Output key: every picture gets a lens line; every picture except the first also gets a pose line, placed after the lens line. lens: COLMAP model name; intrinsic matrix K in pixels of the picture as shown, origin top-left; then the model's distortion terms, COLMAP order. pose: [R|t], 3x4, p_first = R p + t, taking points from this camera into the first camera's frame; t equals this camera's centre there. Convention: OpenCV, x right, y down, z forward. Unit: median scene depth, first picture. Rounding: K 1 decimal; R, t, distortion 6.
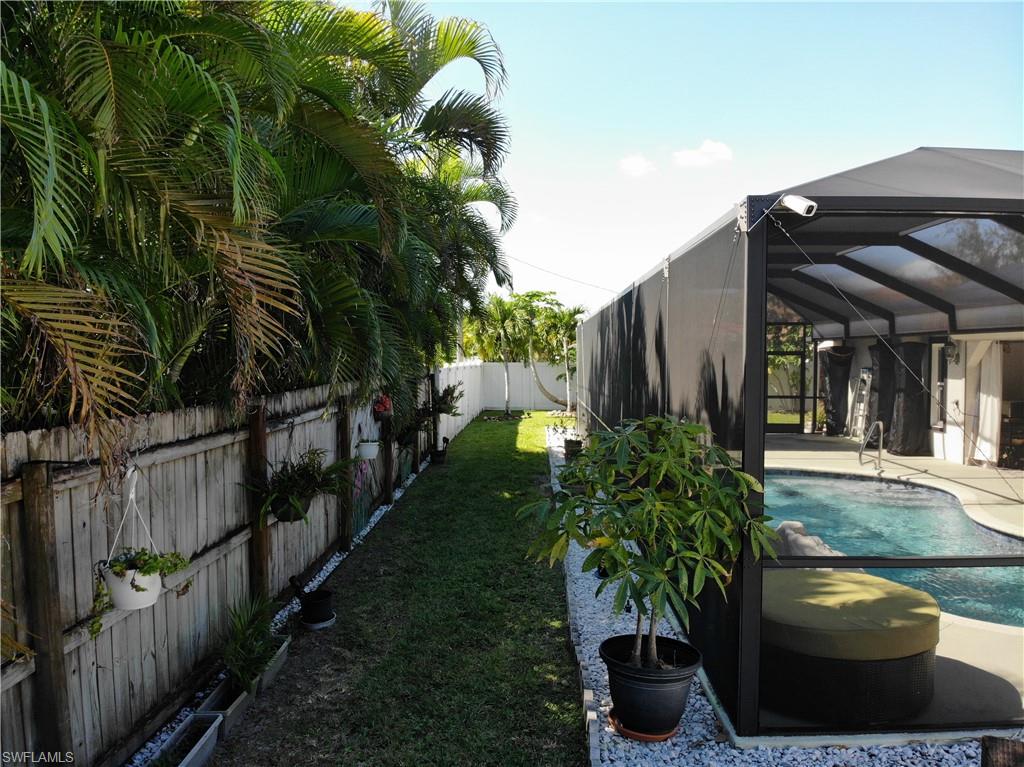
lens RADIAL K [[757.8, 0, 514.3], [0, 757.8, 387.3], [0, 0, 1]] dist [0.041376, -0.152153]
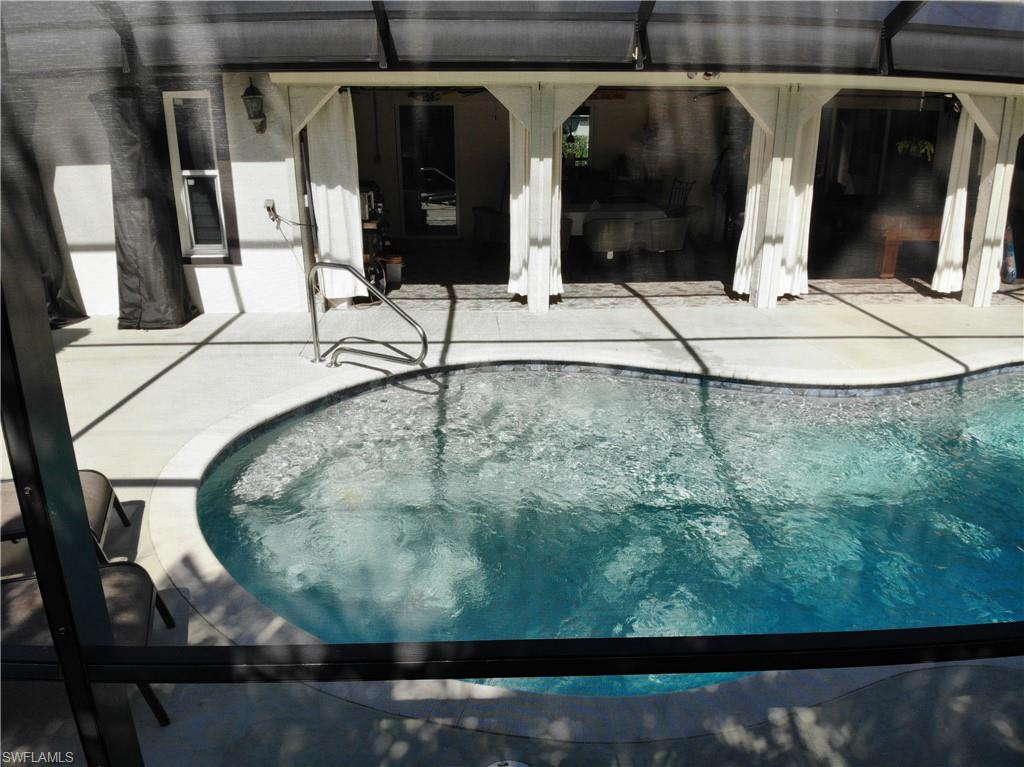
lens RADIAL K [[757.8, 0, 514.3], [0, 757.8, 387.3], [0, 0, 1]] dist [0.041376, -0.152153]
pose [[-0.061418, -0.320974, 0.945094, 0.015109], [0.040231, 0.945316, 0.323664, -0.026965], [-0.997301, 0.057901, -0.045146, 0.889485]]
